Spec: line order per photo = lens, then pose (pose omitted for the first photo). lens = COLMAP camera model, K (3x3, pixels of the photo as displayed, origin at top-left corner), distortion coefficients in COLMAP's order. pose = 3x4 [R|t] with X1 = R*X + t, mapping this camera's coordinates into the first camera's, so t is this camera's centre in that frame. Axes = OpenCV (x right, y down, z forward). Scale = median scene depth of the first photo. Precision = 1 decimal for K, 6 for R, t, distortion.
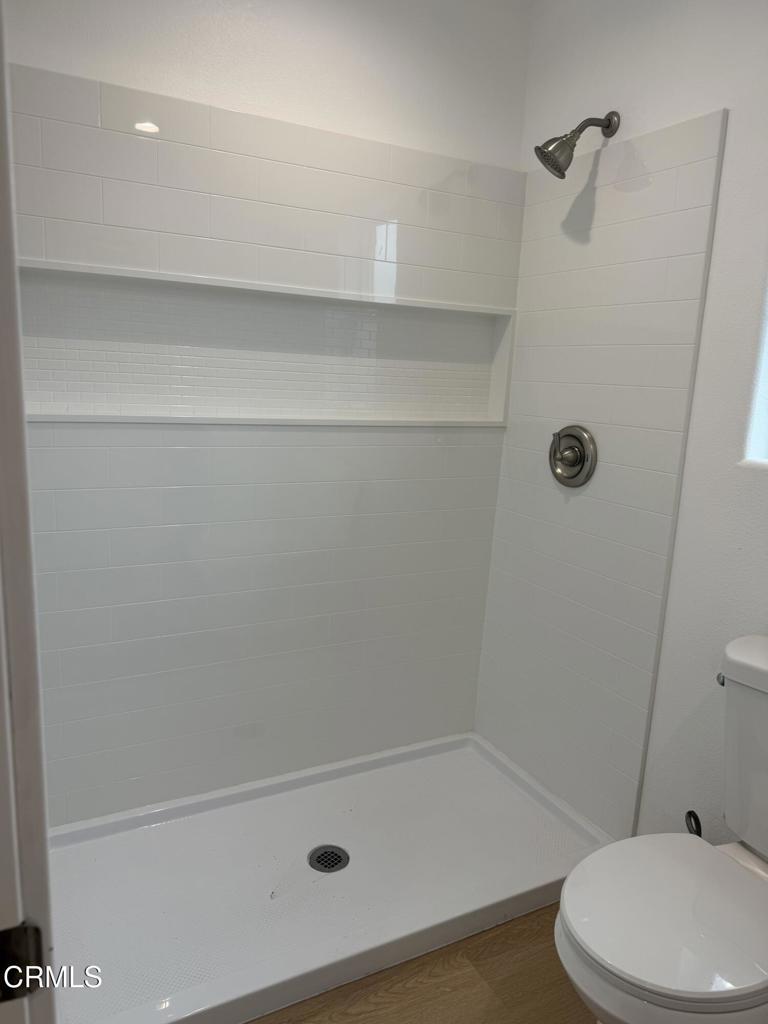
lens RADIAL K [[738.2, 0, 351.0], [0, 738.2, 516.3], [0, 0, 1]] dist [0.045672, -0.071565]
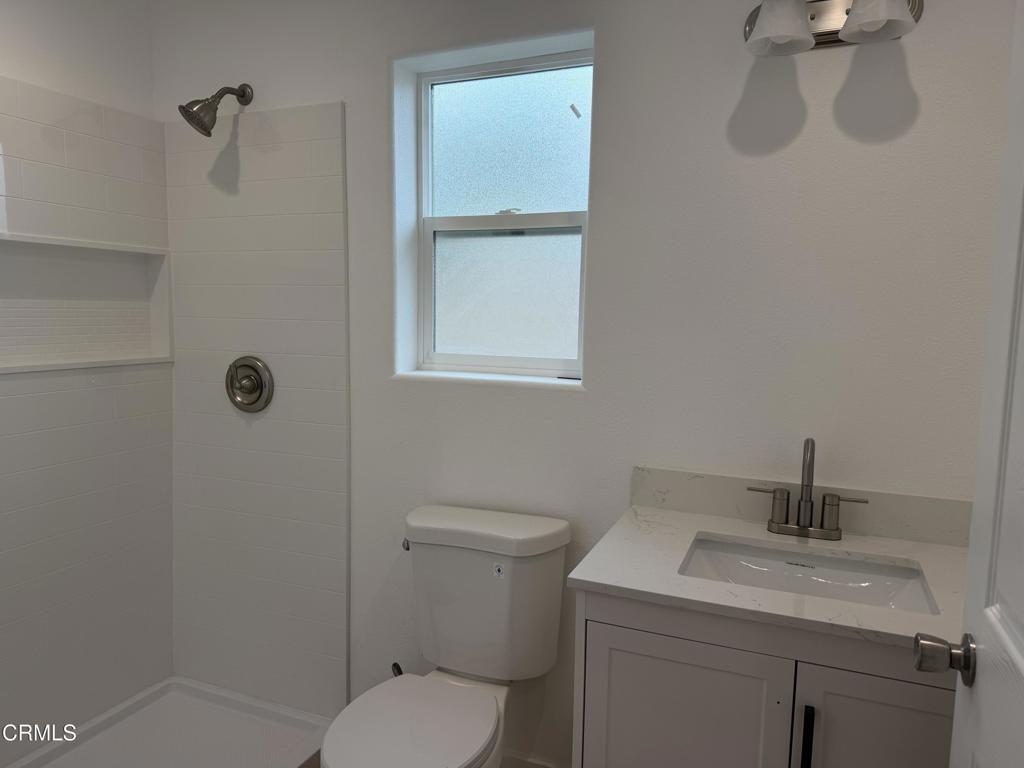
lens RADIAL K [[738.2, 0, 512.5], [0, 738.2, 390.6], [0, 0, 1]] dist [0.045672, -0.071565]
pose [[0.755220, -0.102558, 0.647398, -0.121161], [0.146239, 0.989152, -0.013899, 0.000498], [-0.638950, 0.105172, 0.762025, -0.084854]]
